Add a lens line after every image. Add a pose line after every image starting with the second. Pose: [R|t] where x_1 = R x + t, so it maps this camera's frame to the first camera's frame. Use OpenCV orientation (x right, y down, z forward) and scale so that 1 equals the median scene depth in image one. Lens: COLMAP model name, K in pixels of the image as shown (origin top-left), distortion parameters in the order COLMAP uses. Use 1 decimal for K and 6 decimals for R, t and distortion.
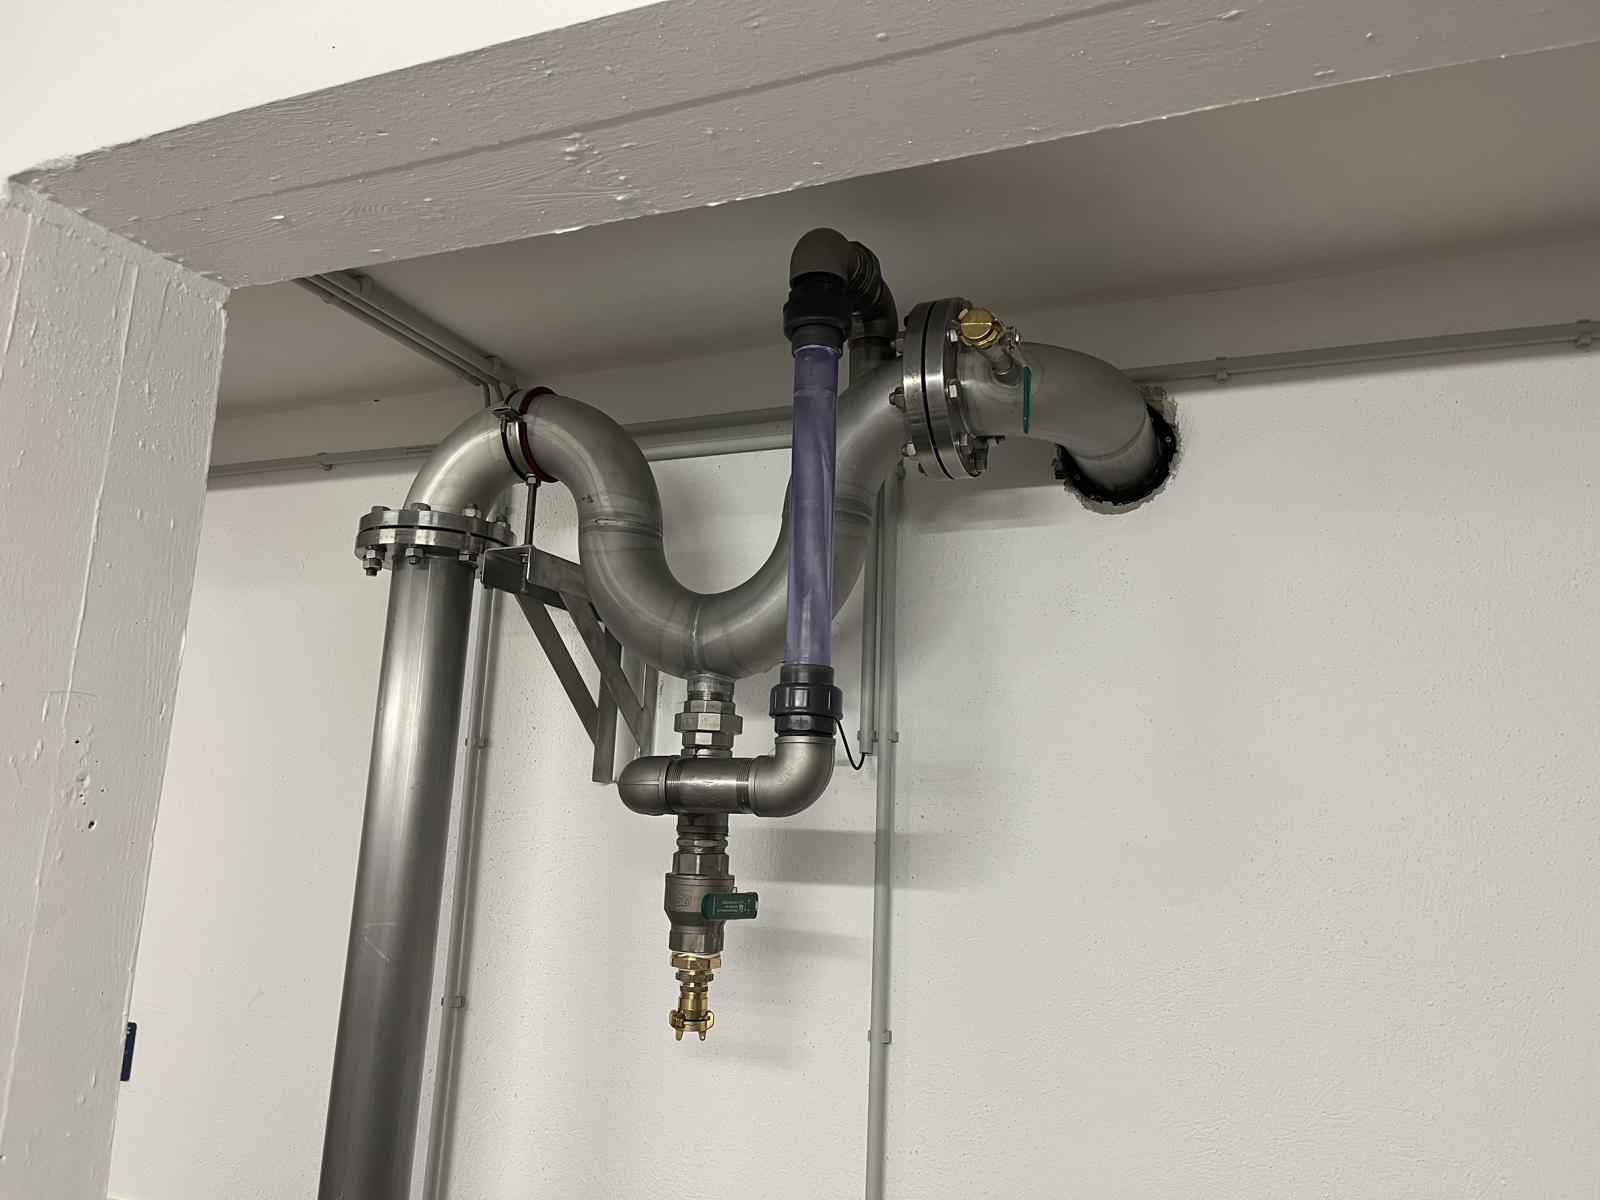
lens RADIAL K [[1227.0, 0, 771.2], [0, 1227.0, 598.0], [0, 0, 1]] dist [0.074665, -0.125647]
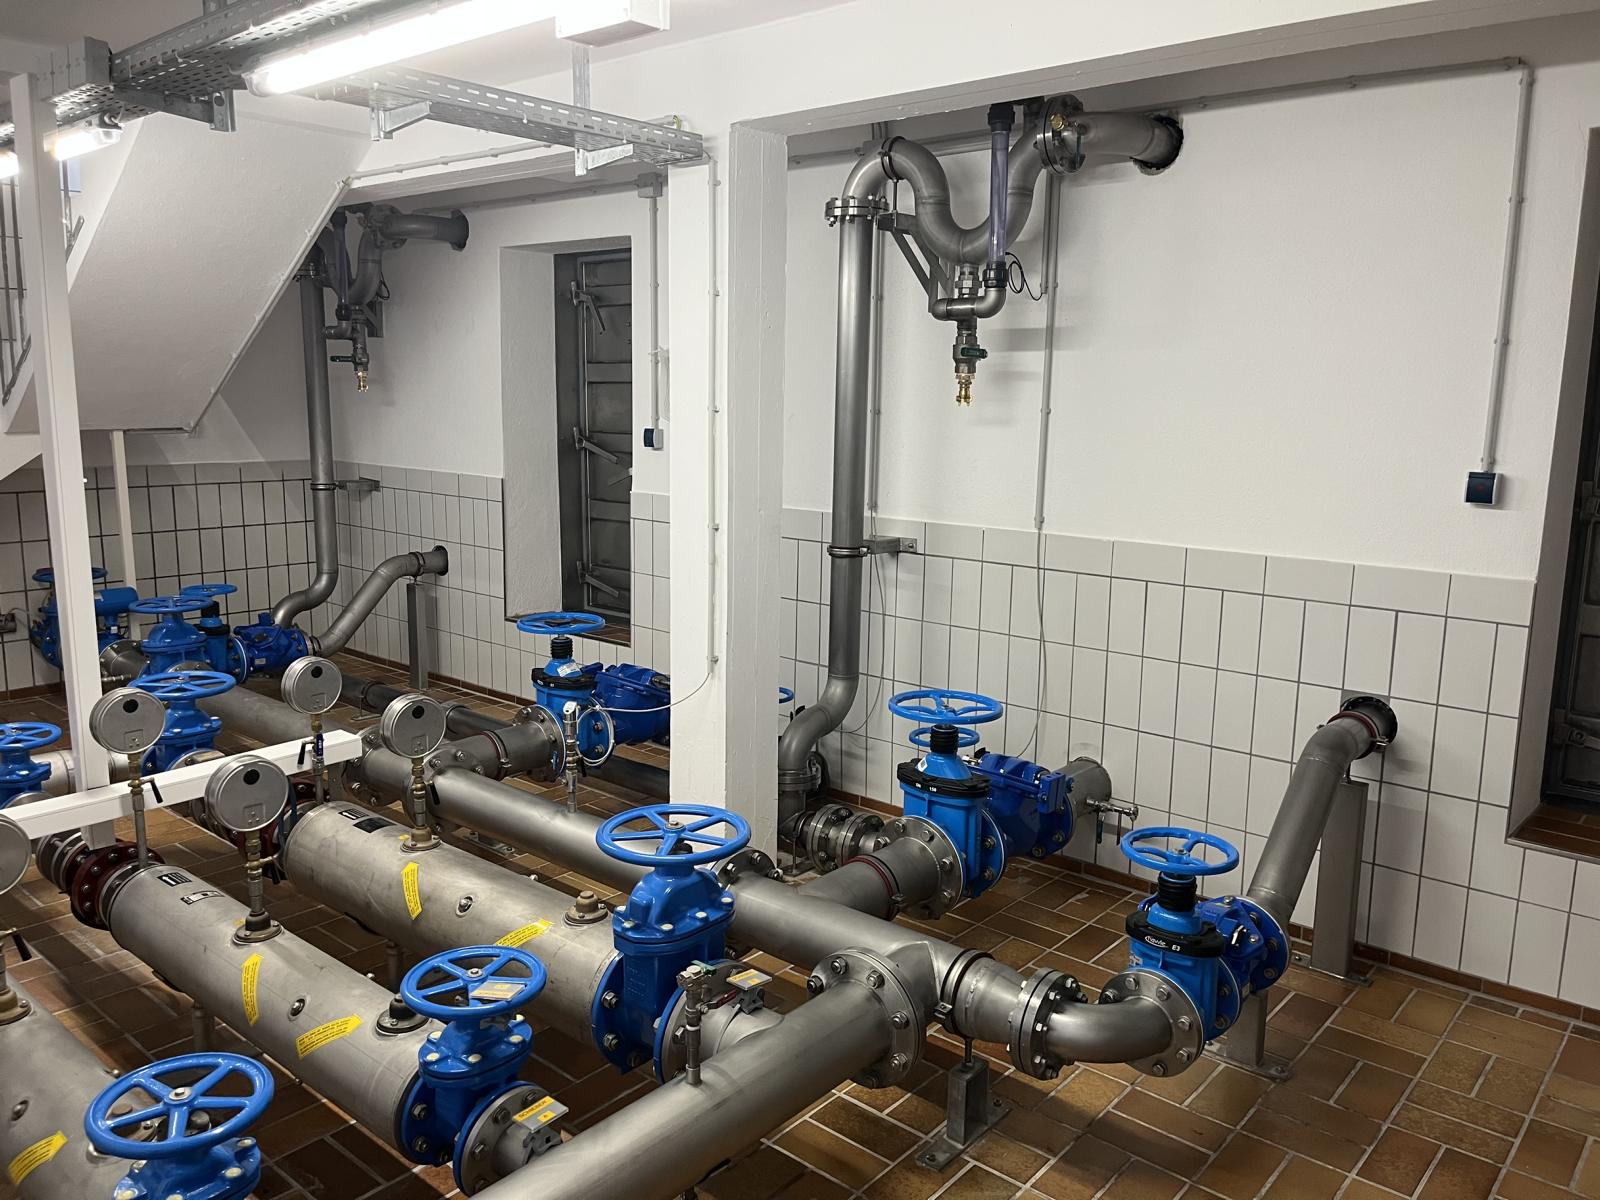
lens RADIAL K [[1205.6, 0, 814.4], [0, 1205.6, 605.9], [0, 0, 1]] dist [0.089236, -0.114873]
pose [[0.963134, 0.017432, -0.268456, 0.298789], [0.079674, 0.934646, 0.346538, -0.156310], [0.256952, -0.355152, 0.898801, -1.430409]]
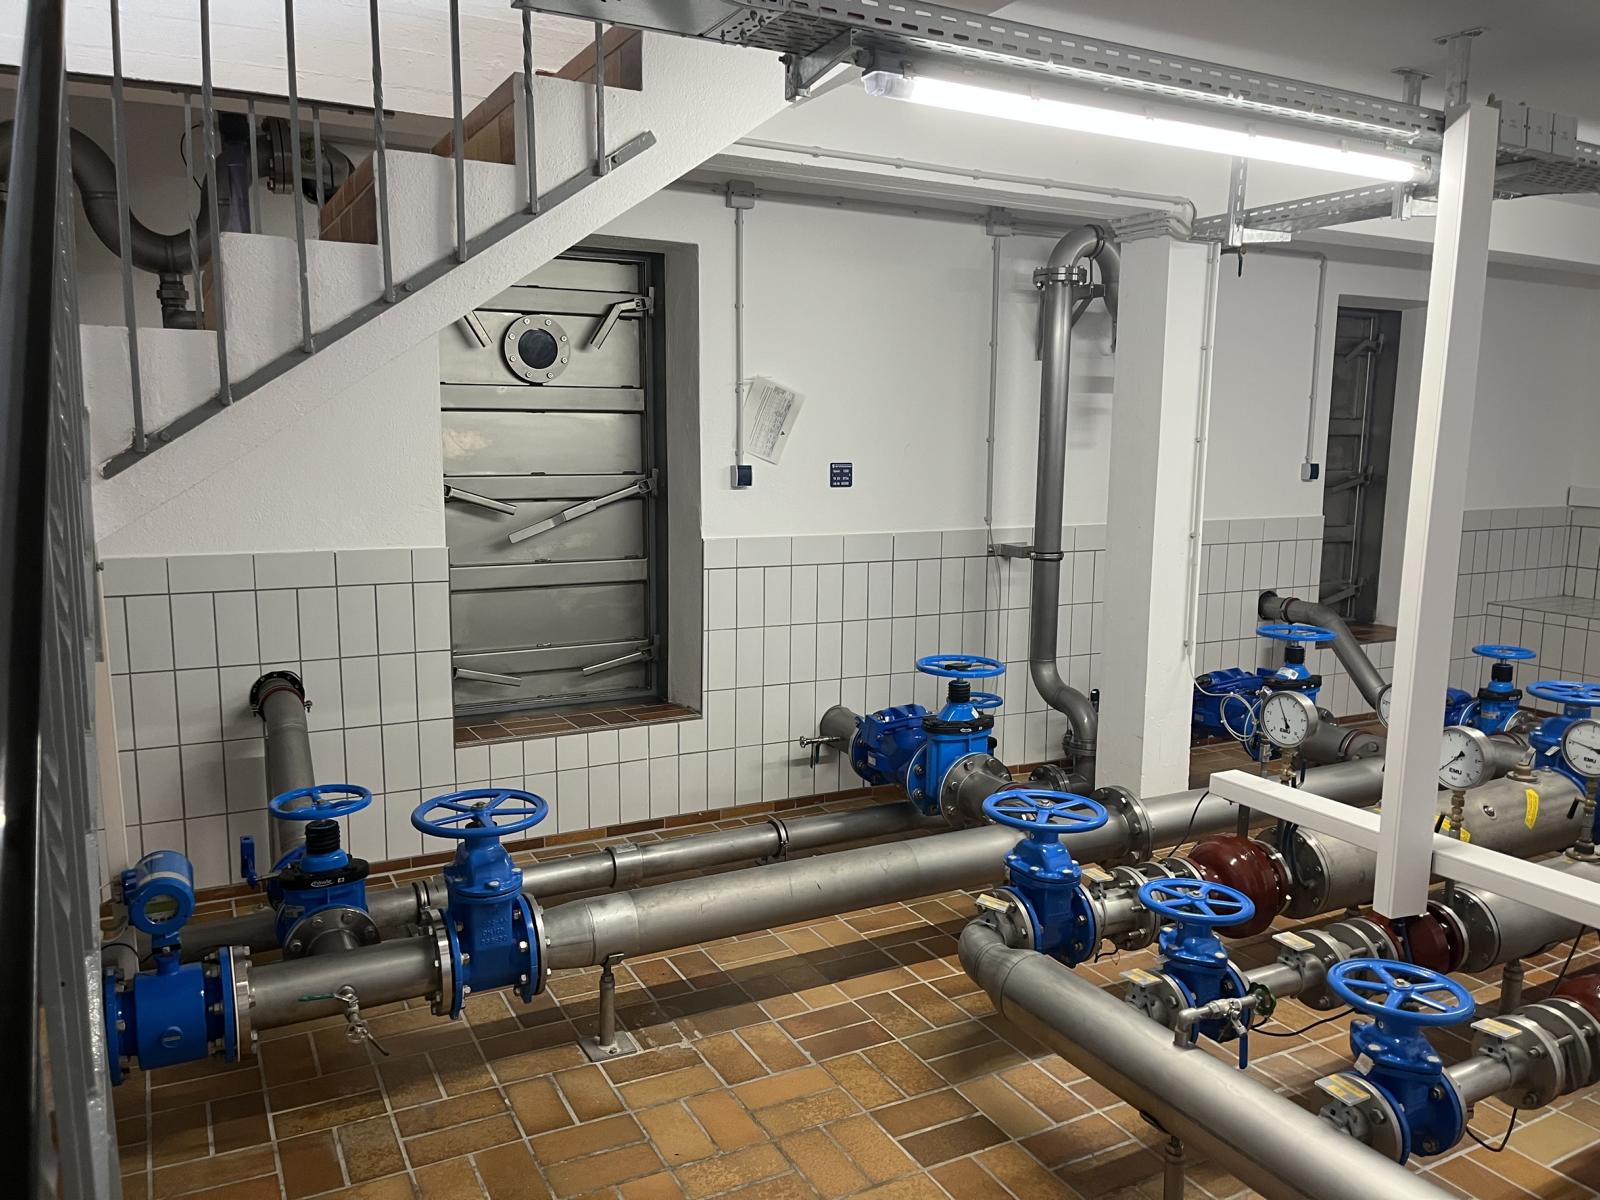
lens RADIAL K [[1205.6, 0, 814.4], [0, 1205.6, 605.9], [0, 0, 1]] dist [0.089236, -0.114873]
pose [[0.595235, -0.156709, 0.788123, -3.129663], [-0.139782, 0.945652, 0.293603, -0.070794], [-0.791300, -0.284928, 0.540980, -0.294678]]
